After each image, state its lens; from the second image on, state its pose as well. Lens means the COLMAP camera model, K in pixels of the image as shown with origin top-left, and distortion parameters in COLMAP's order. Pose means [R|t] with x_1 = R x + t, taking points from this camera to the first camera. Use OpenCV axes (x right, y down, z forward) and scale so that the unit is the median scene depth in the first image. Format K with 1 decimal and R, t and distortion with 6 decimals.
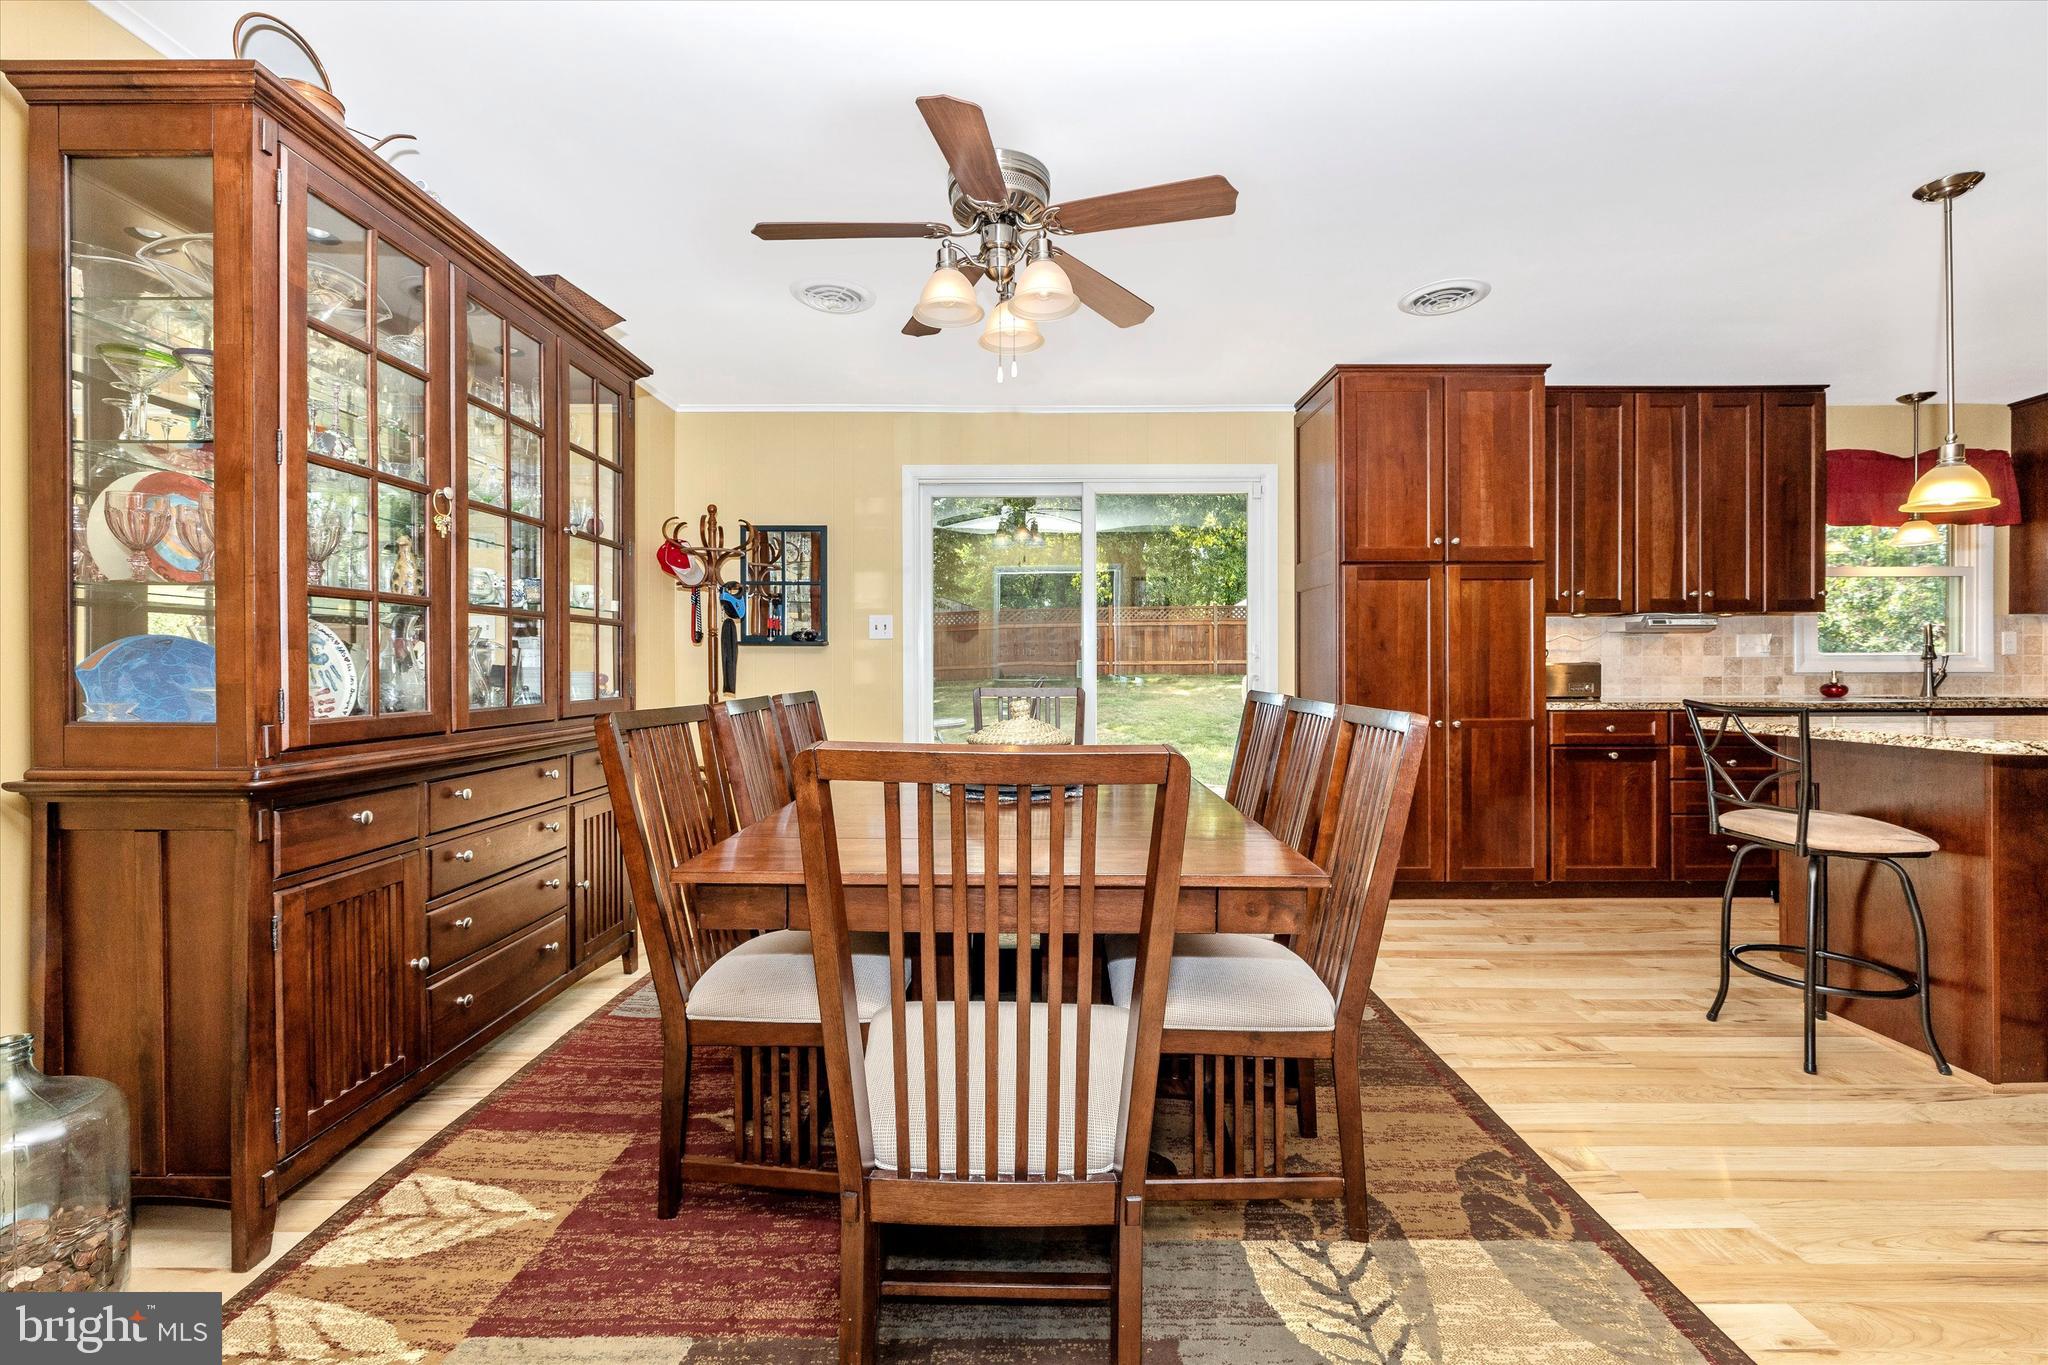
lens RADIAL K [[860.3, 0, 1027.2], [0, 860.3, 669.4], [0, 0, 1]] dist [0.001072, -0.000779]
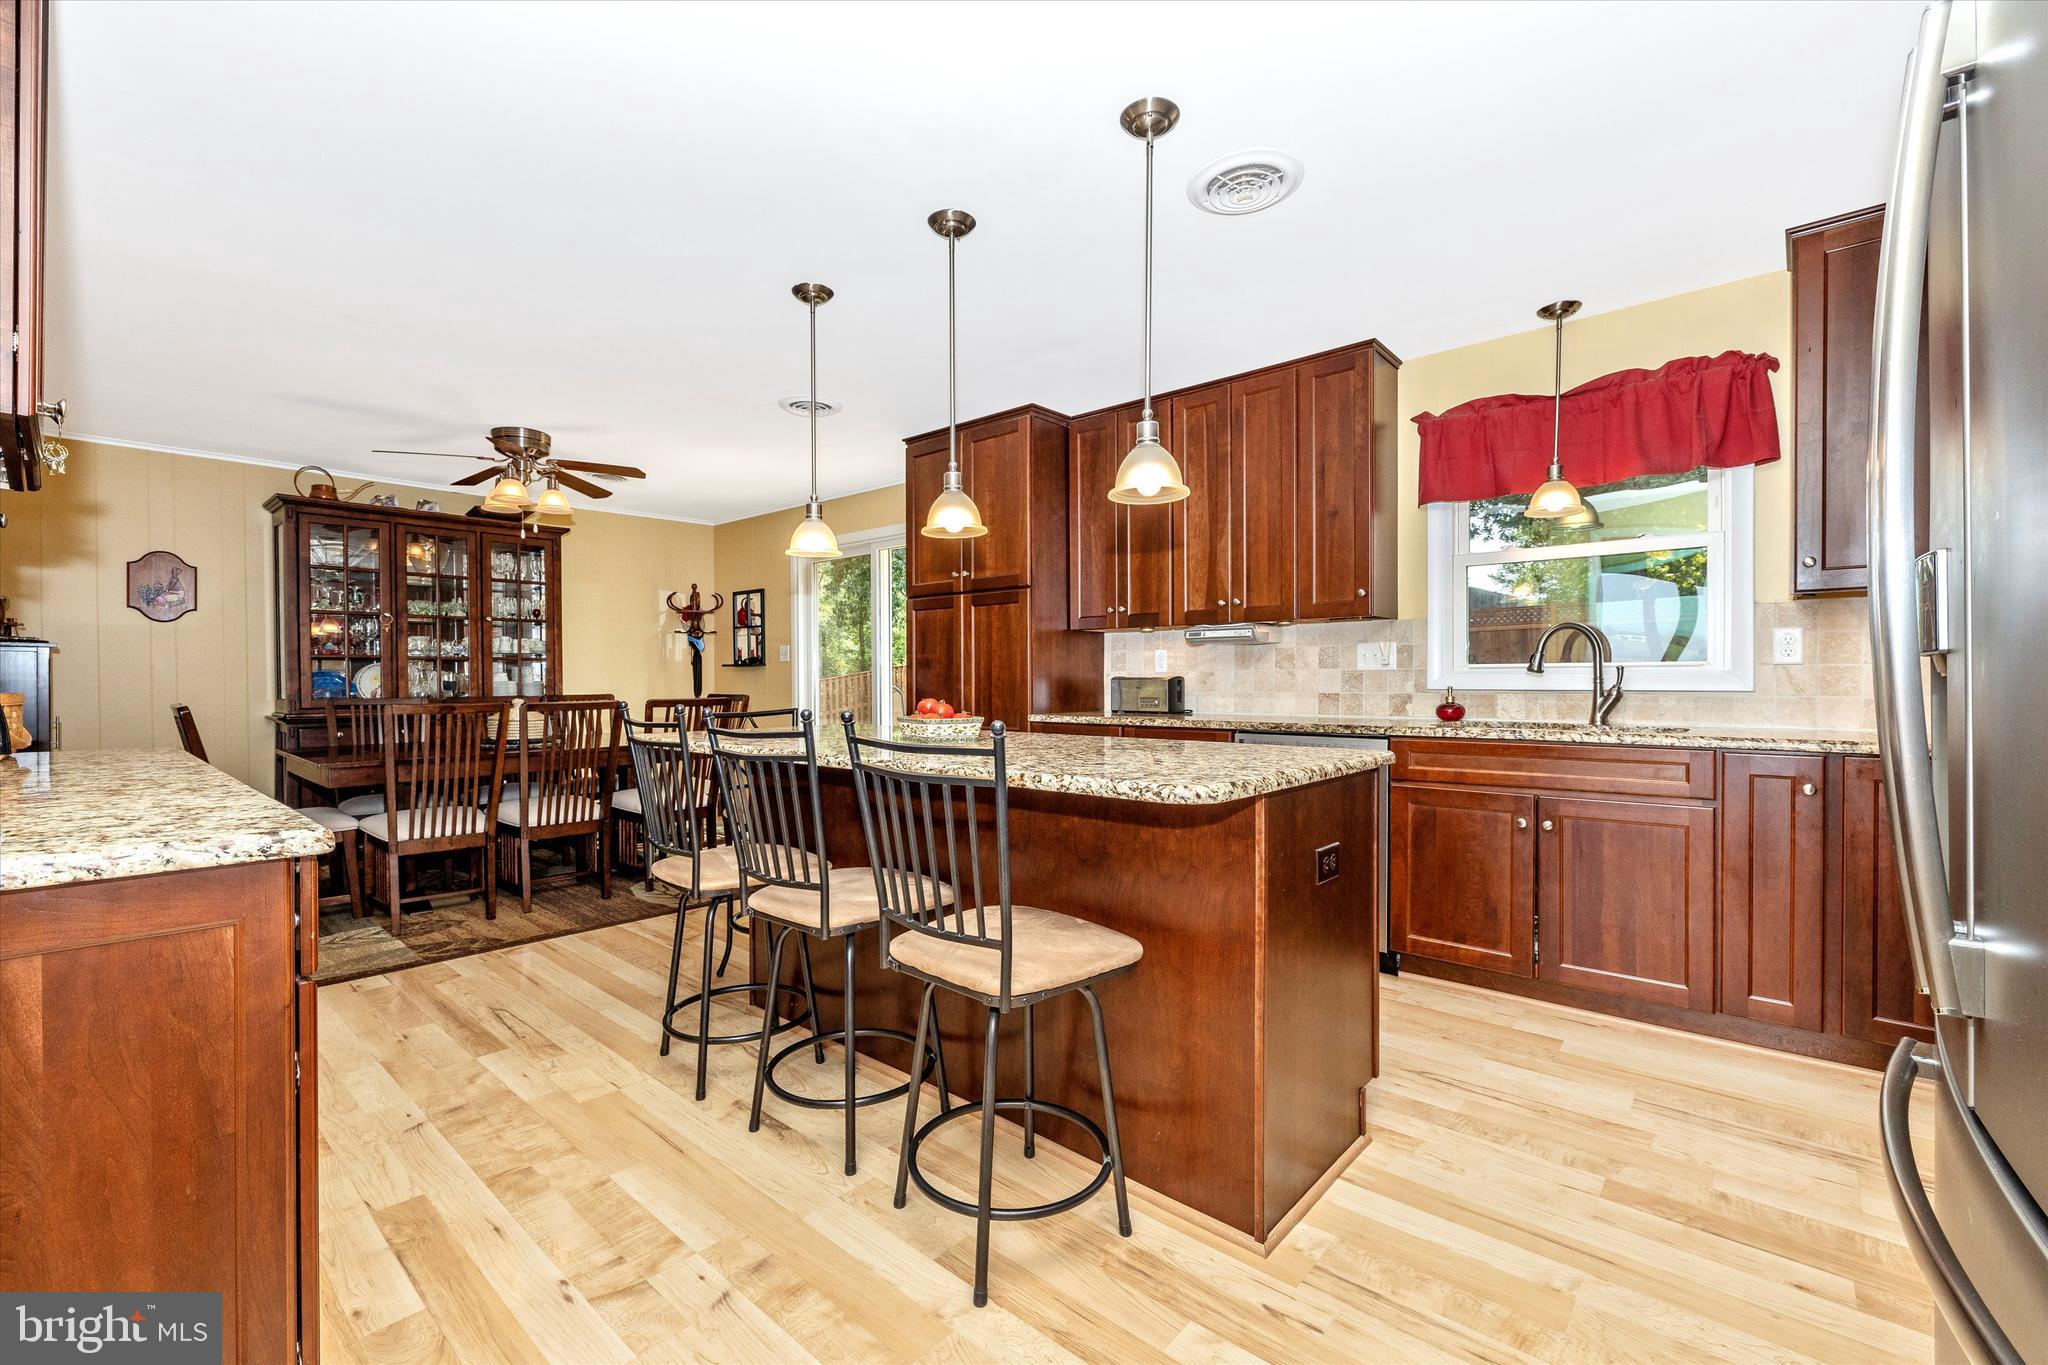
lens RADIAL K [[860.3, 0, 997.9], [0, 860.3, 683.4], [0, 0, 1]] dist [0.001072, -0.000779]
pose [[0.745627, 0.003921, -0.666352, 1.655011], [0.002227, 0.999962, 0.008376, -0.013248], [0.666360, -0.007729, 0.745590, 0.199671]]
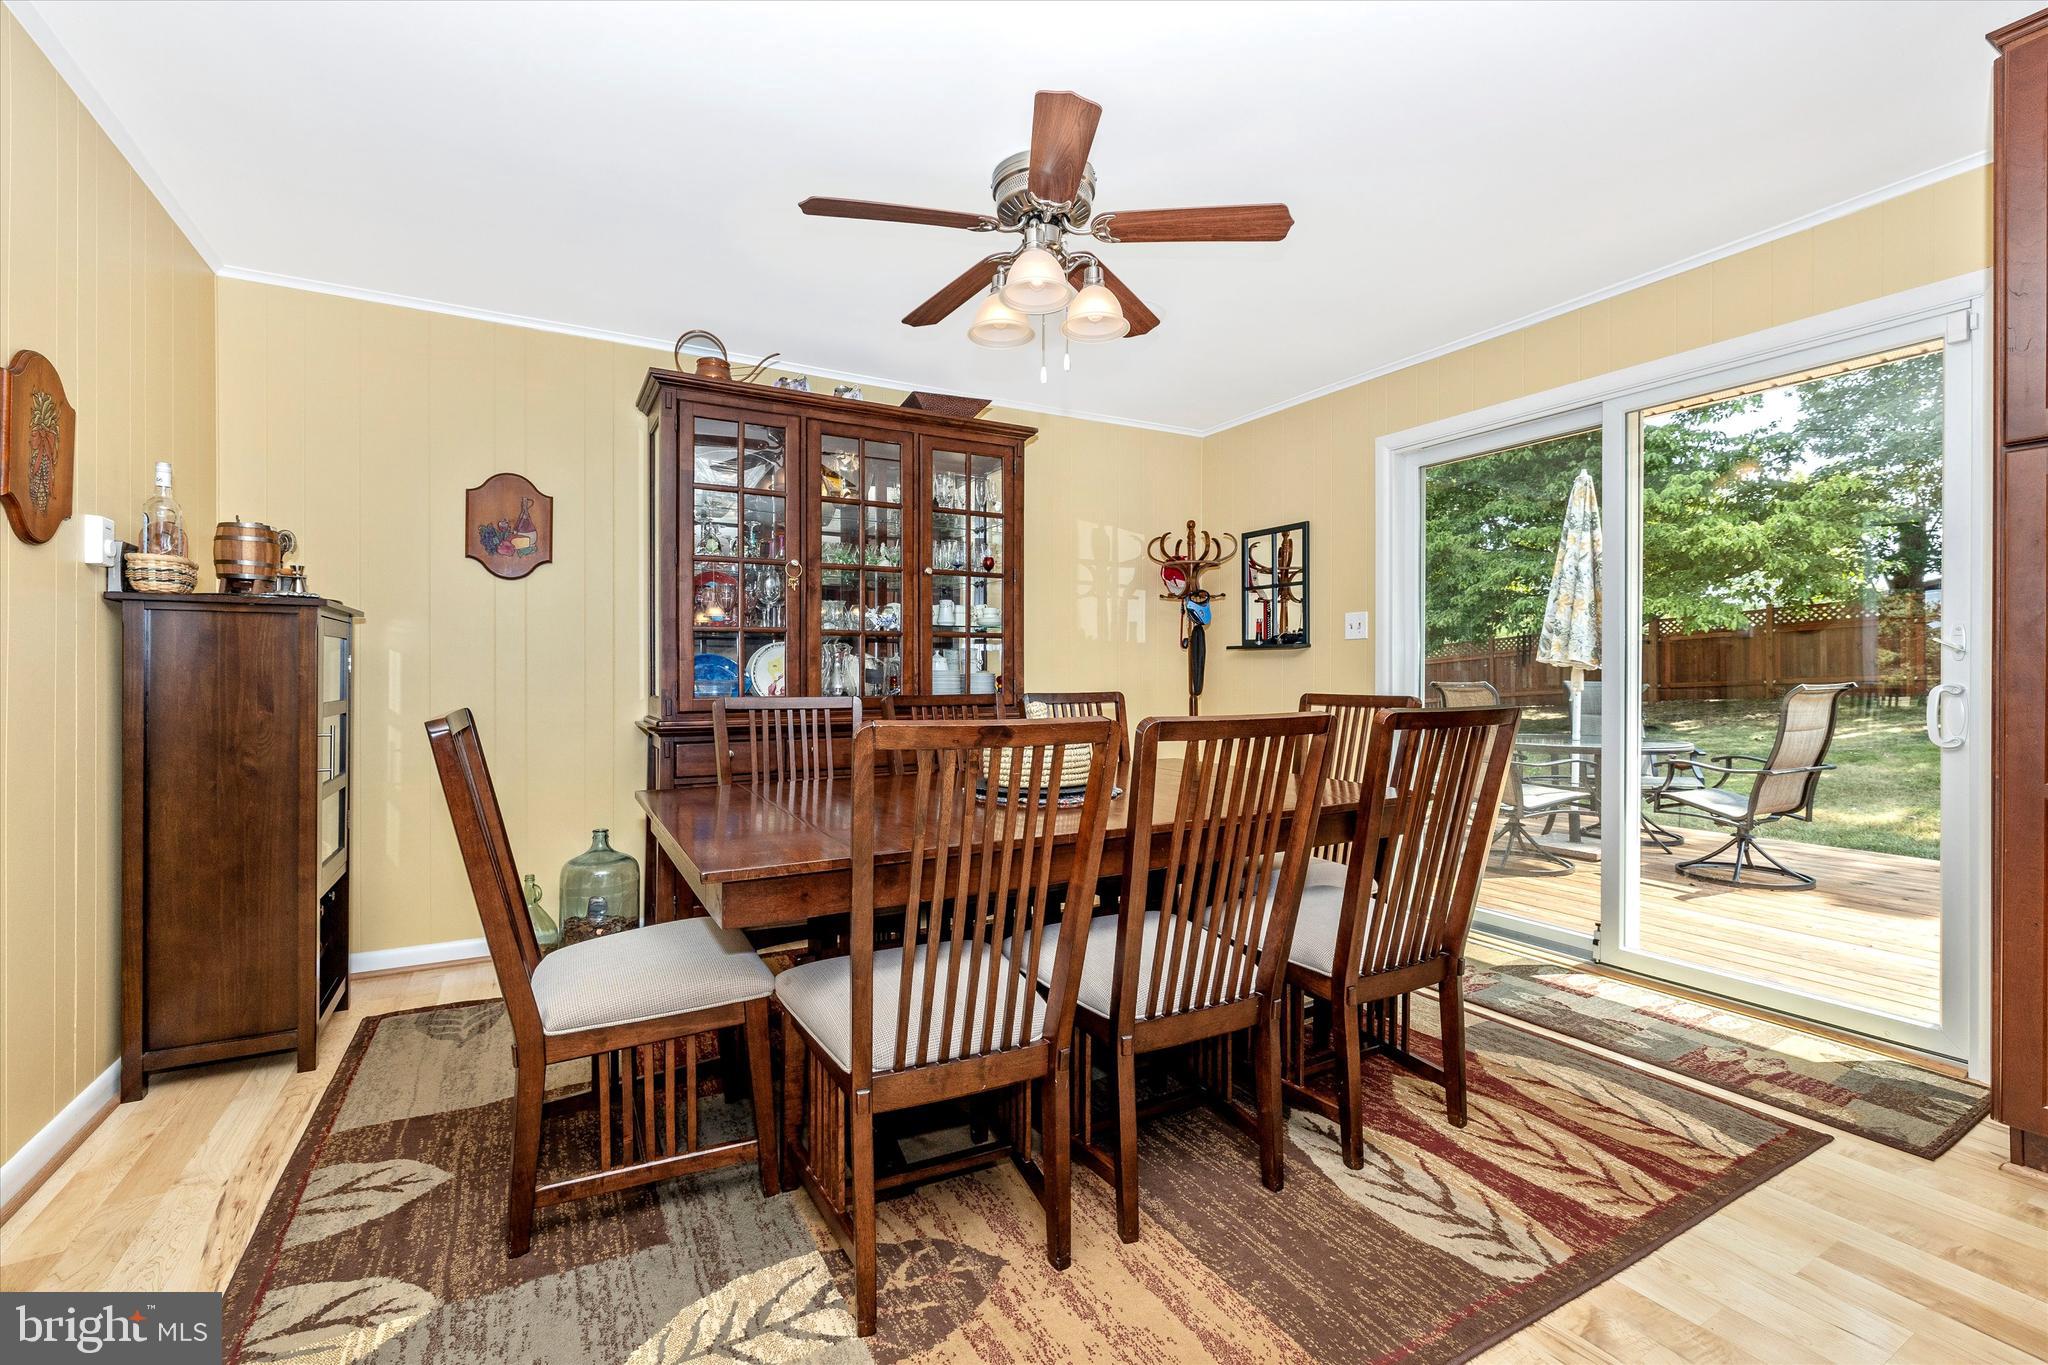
lens RADIAL K [[860.3, 0, 1021.5], [0, 860.3, 679.7], [0, 0, 1]] dist [0.001072, -0.000779]
pose [[0.498469, 0.008505, -0.866866, 0.652445], [-0.000753, 0.999956, 0.009377, -0.002074], [0.866907, -0.004021, 0.498453, 0.380294]]
